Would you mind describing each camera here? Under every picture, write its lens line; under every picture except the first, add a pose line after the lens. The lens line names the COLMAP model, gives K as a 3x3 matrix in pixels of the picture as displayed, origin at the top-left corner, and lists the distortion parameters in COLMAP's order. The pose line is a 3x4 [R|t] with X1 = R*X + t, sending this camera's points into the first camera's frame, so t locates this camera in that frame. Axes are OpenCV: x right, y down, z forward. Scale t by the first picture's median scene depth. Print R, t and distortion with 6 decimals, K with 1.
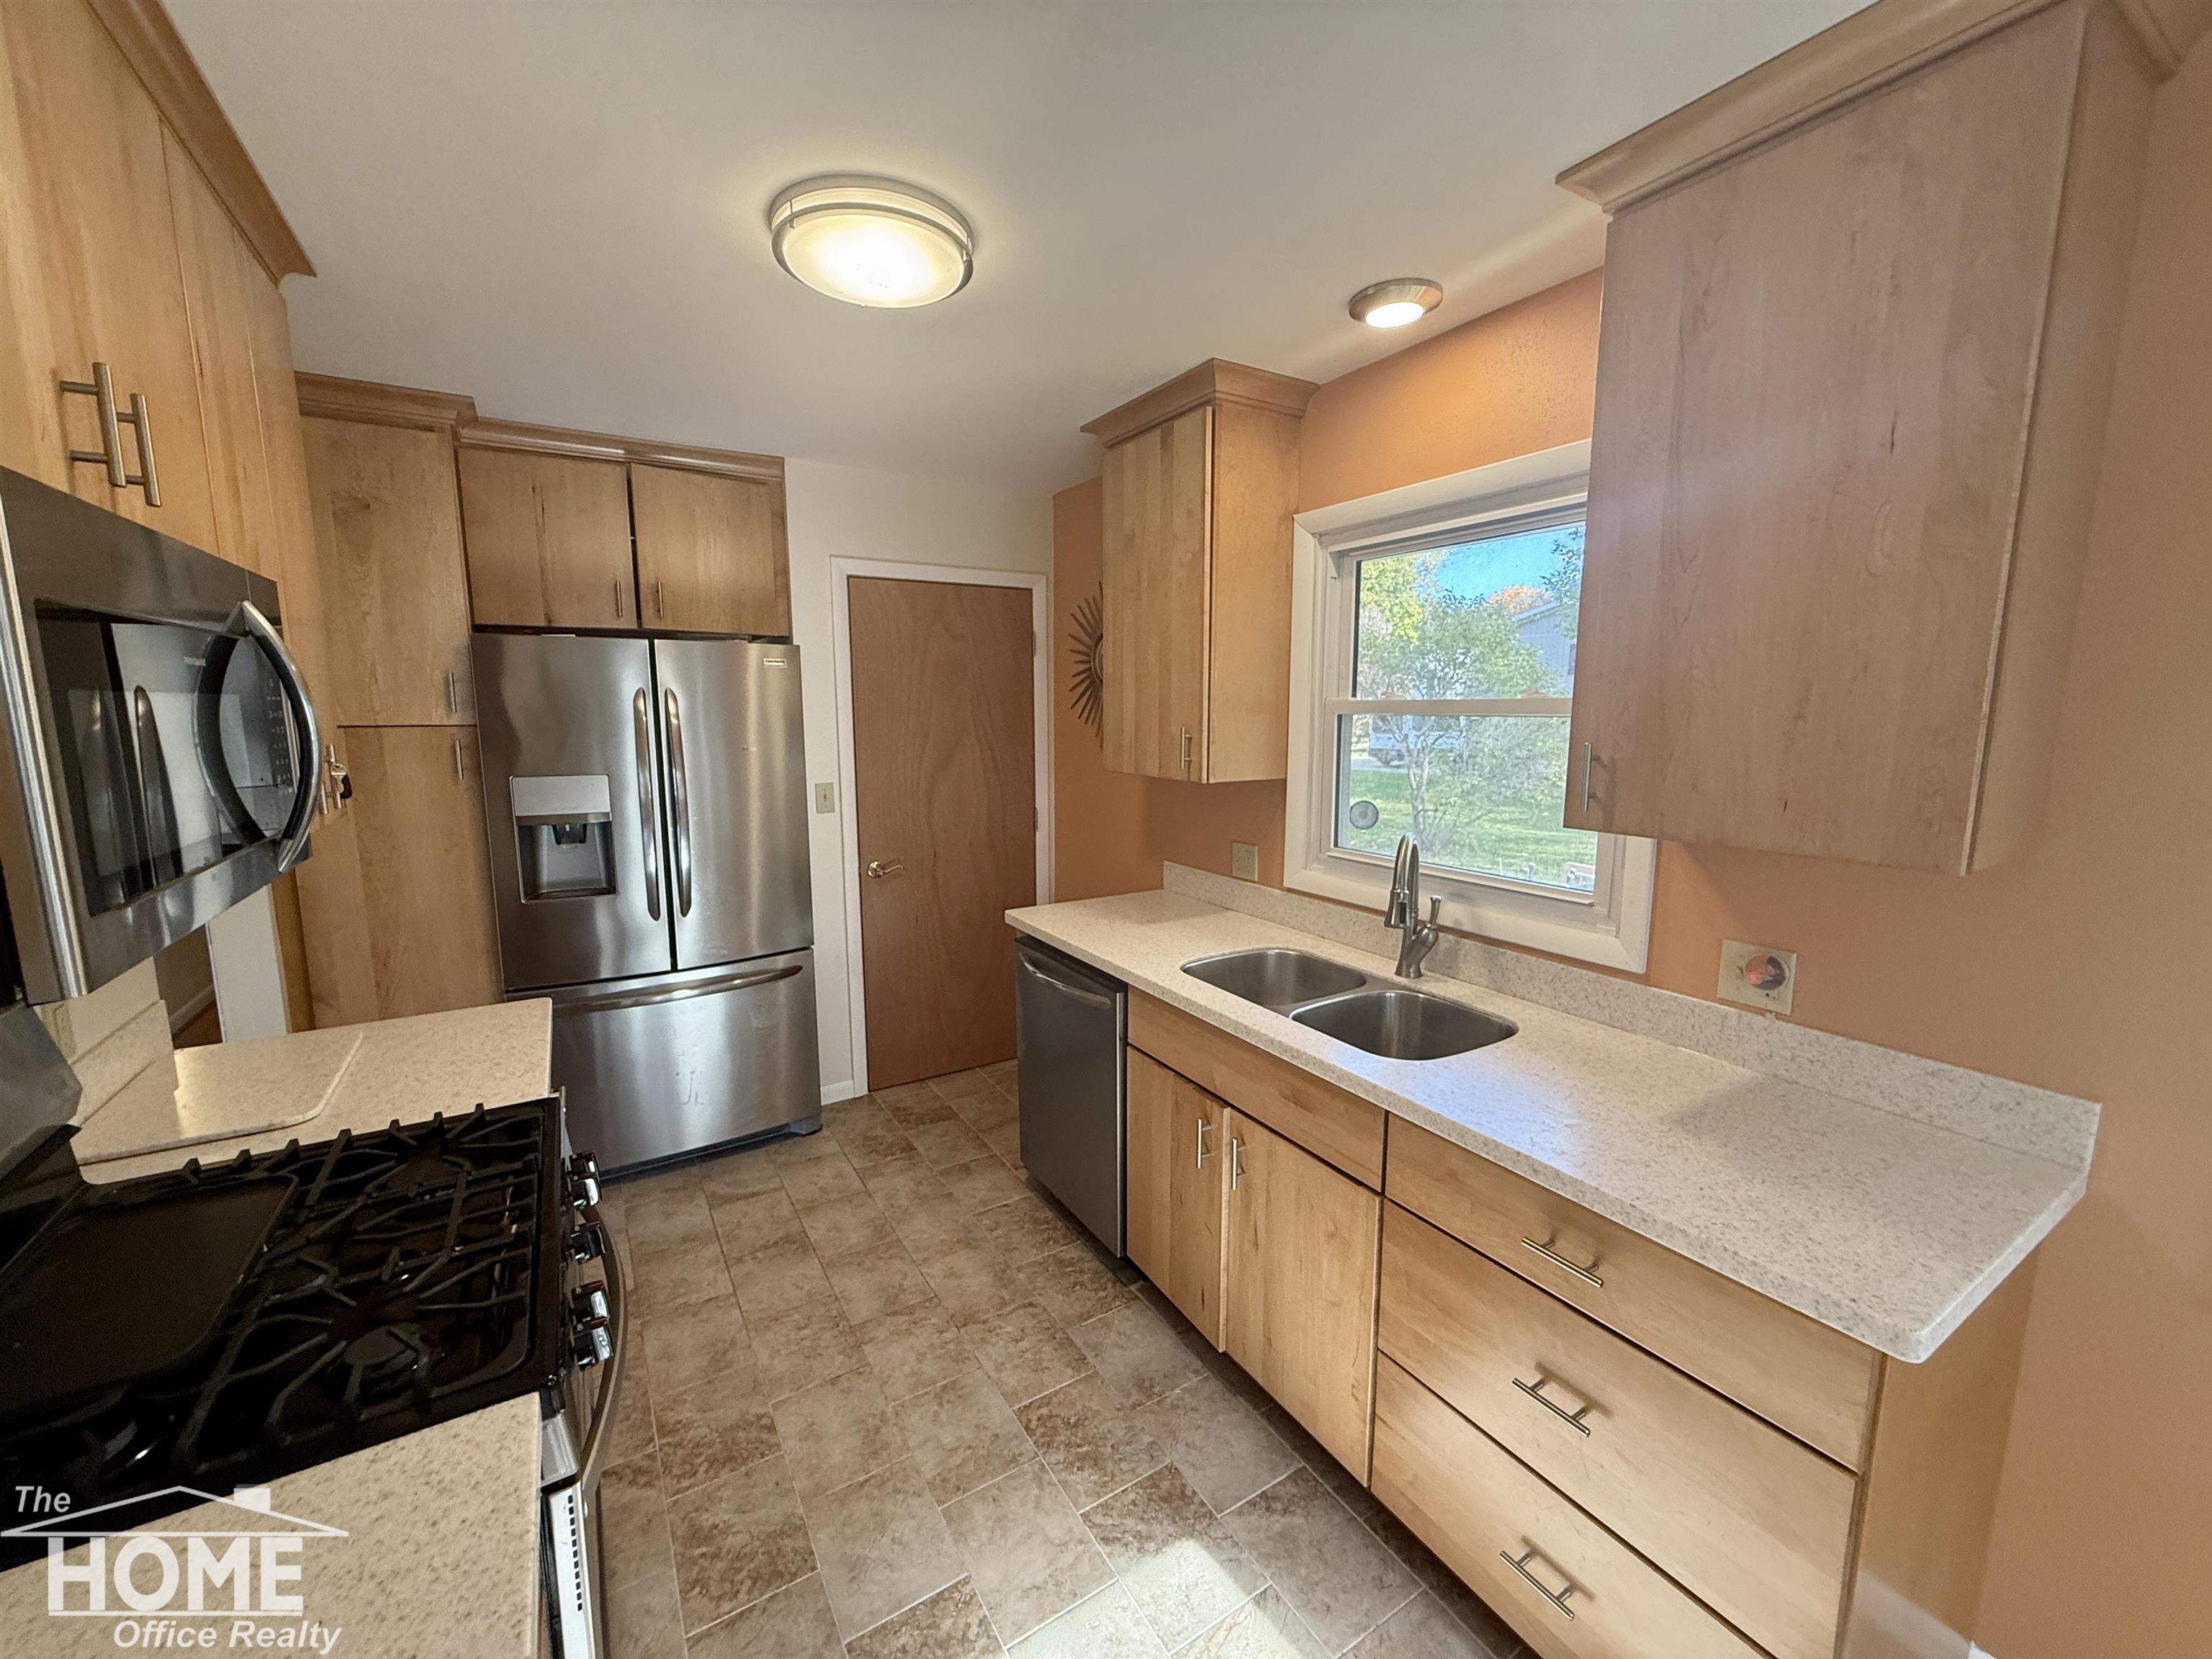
lens RADIAL K [[878.0, 0, 1096.8], [0, 878.0, 831.3], [0, 0, 1]] dist [-0.000718, -0.000064]
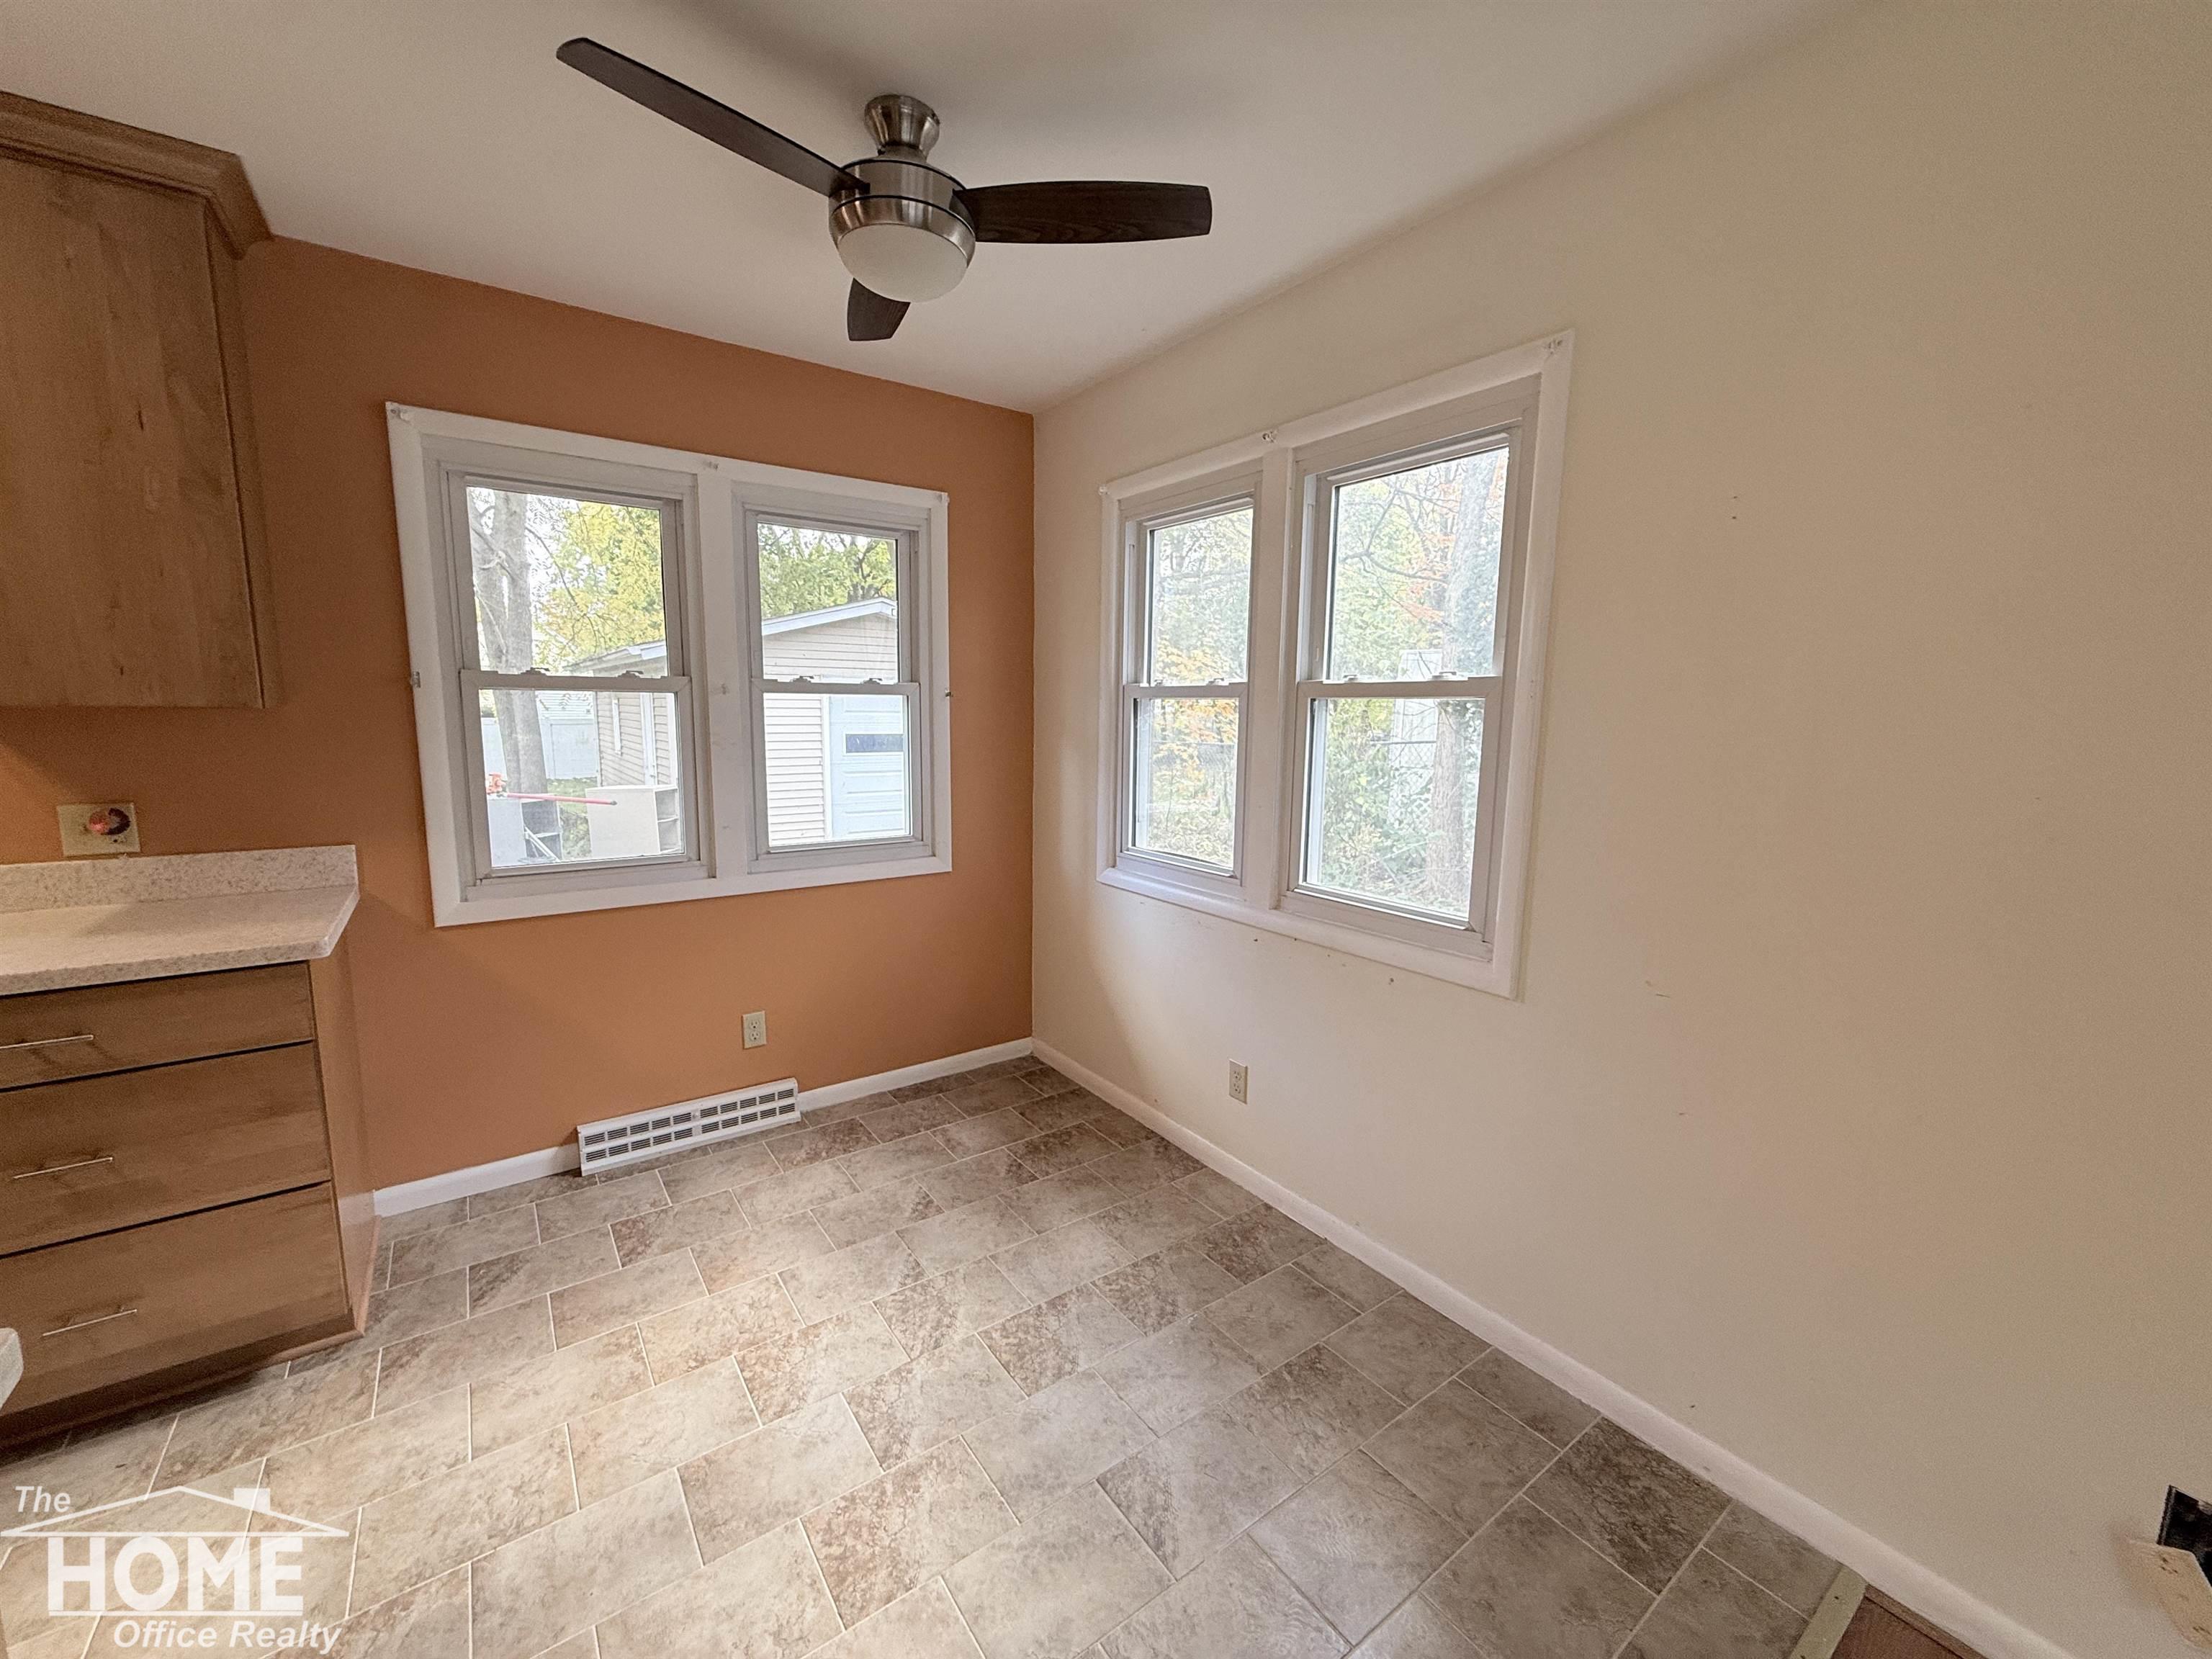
lens RADIAL K [[878.0, 0, 1107.4], [0, 878.0, 831.8], [0, 0, 1]] dist [-0.000718, -0.000064]
pose [[-0.080195, -0.141202, 0.986727, -0.393184], [0.128770, 0.980153, 0.150727, 0.112554], [-0.988427, 0.139148, -0.060421, -0.220647]]
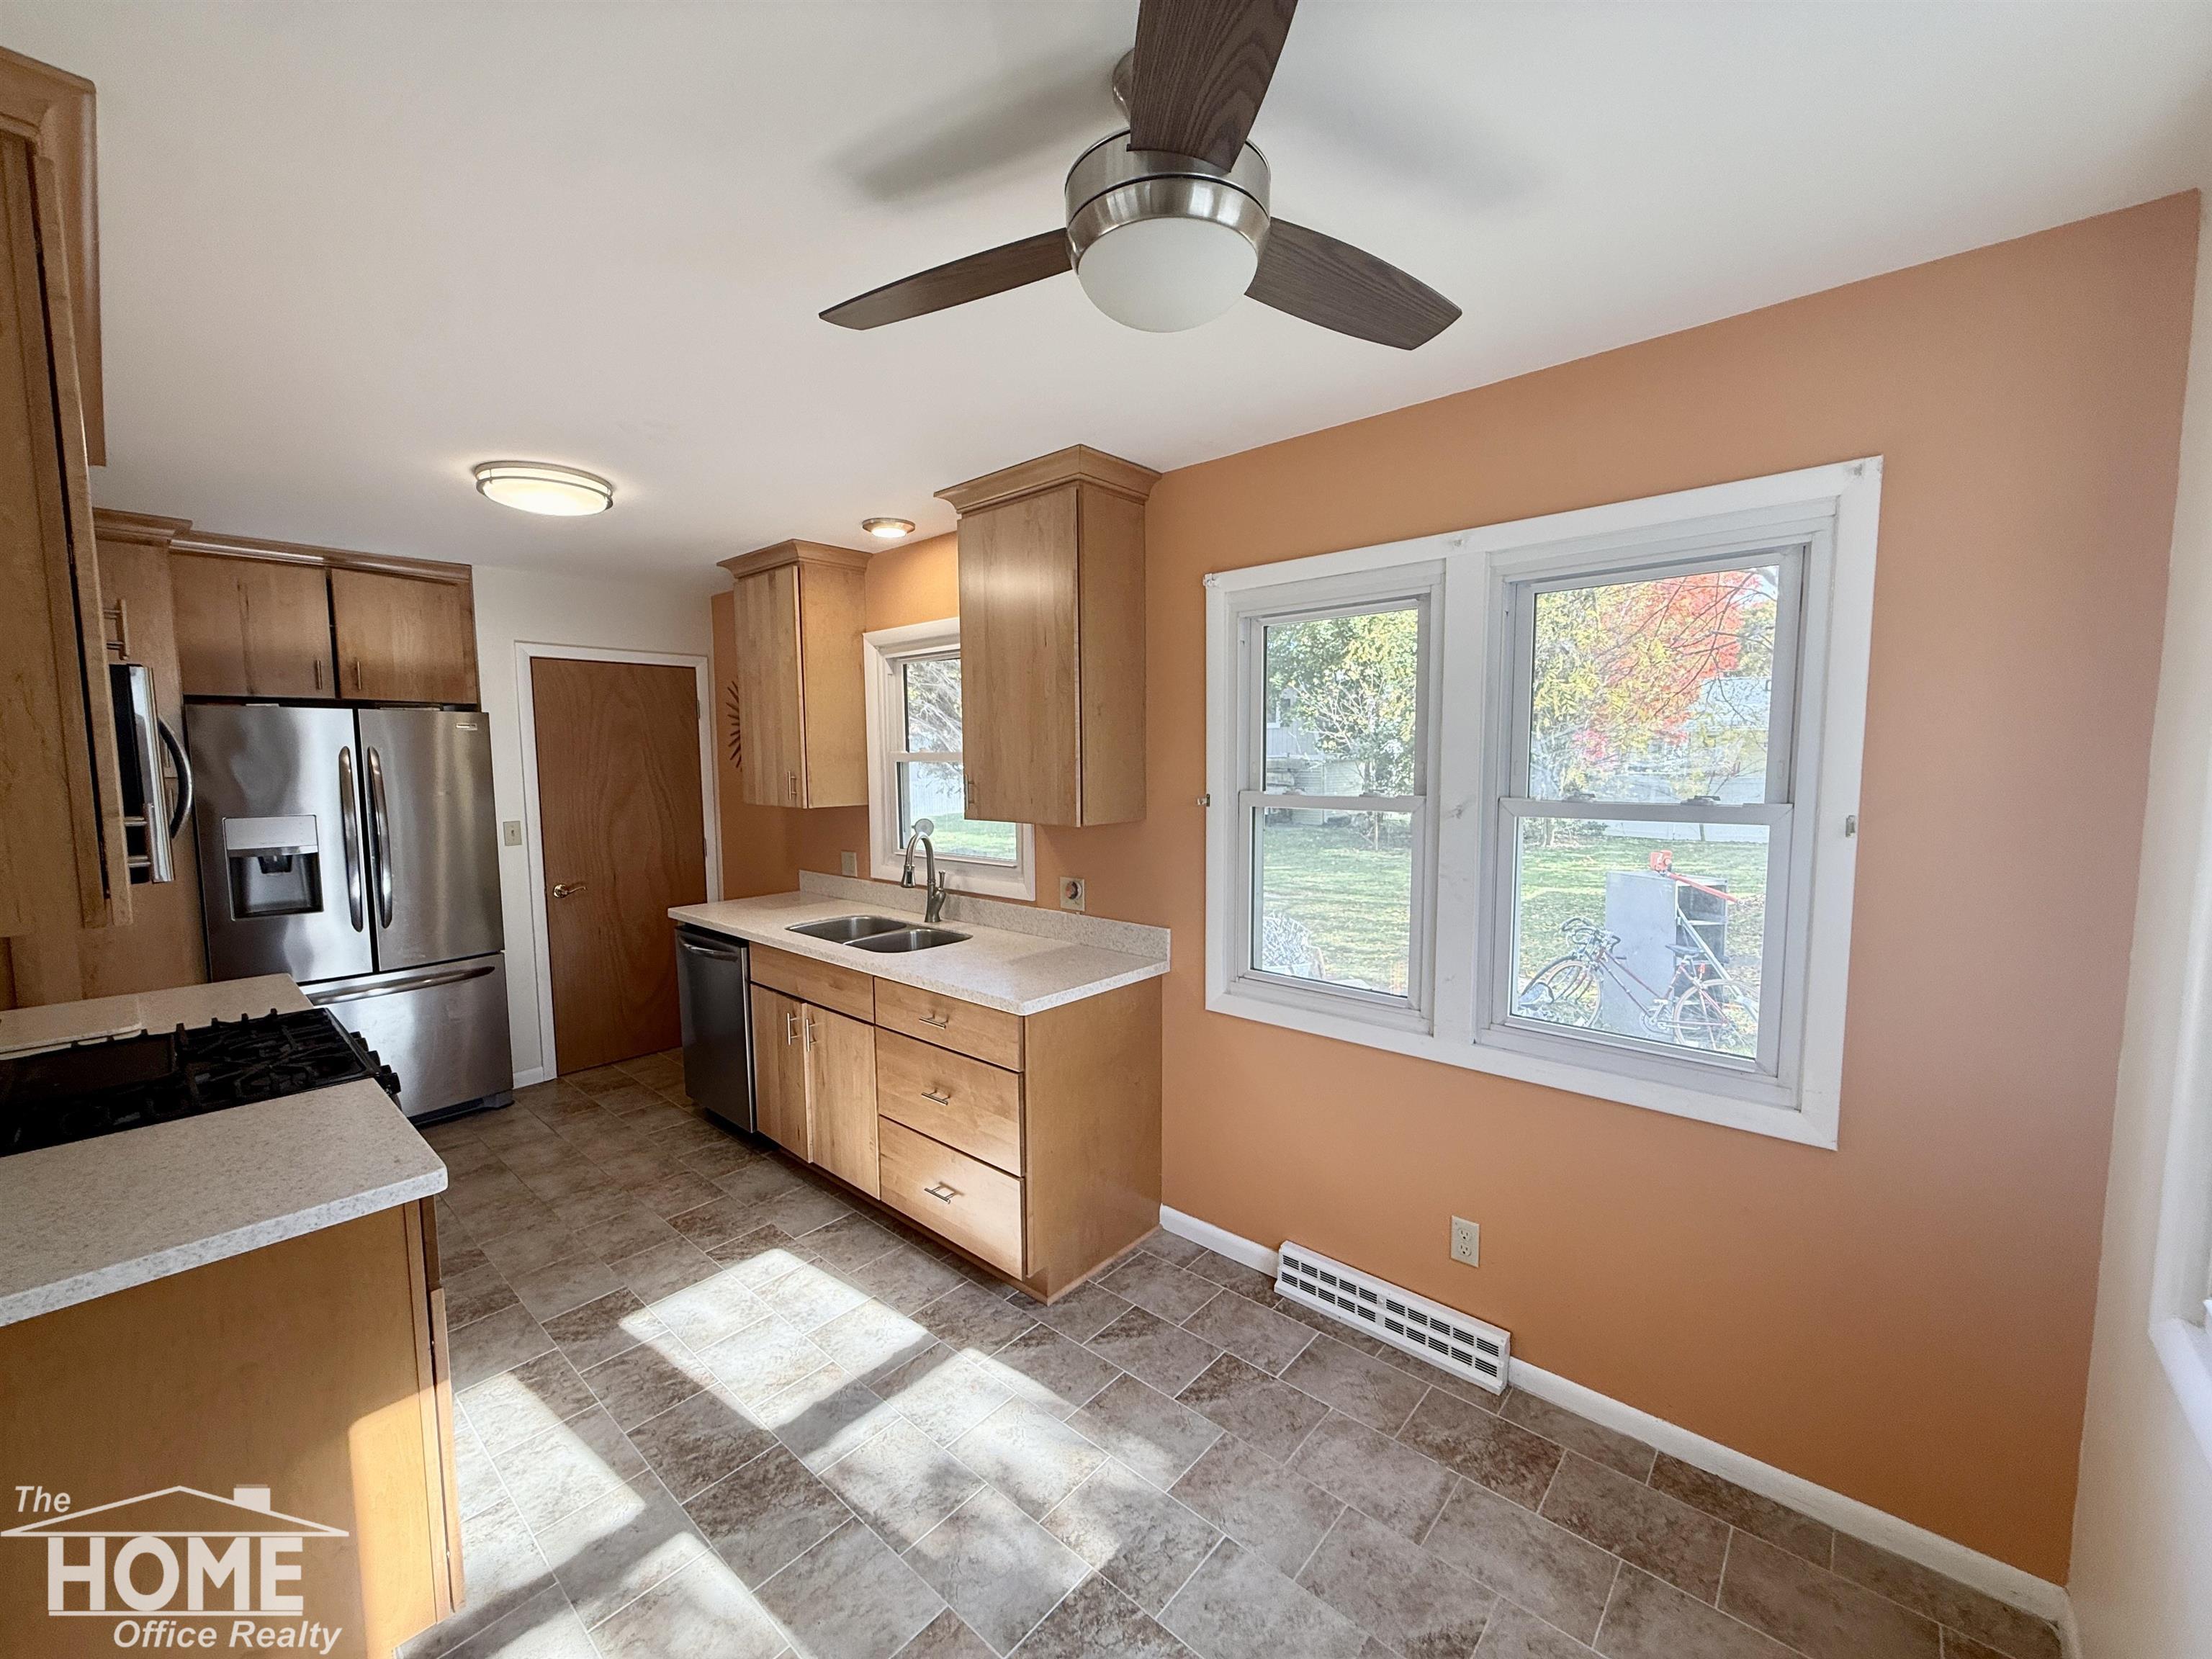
lens RADIAL K [[878.0, 0, 1099.6], [0, 878.0, 832.5], [0, 0, 1]] dist [-0.000718, -0.000064]
pose [[0.955677, -0.032572, 0.292610, 0.167595], [0.049158, 0.997563, -0.049506, 0.087825], [-0.290284, 0.061696, 0.954949, -0.593858]]
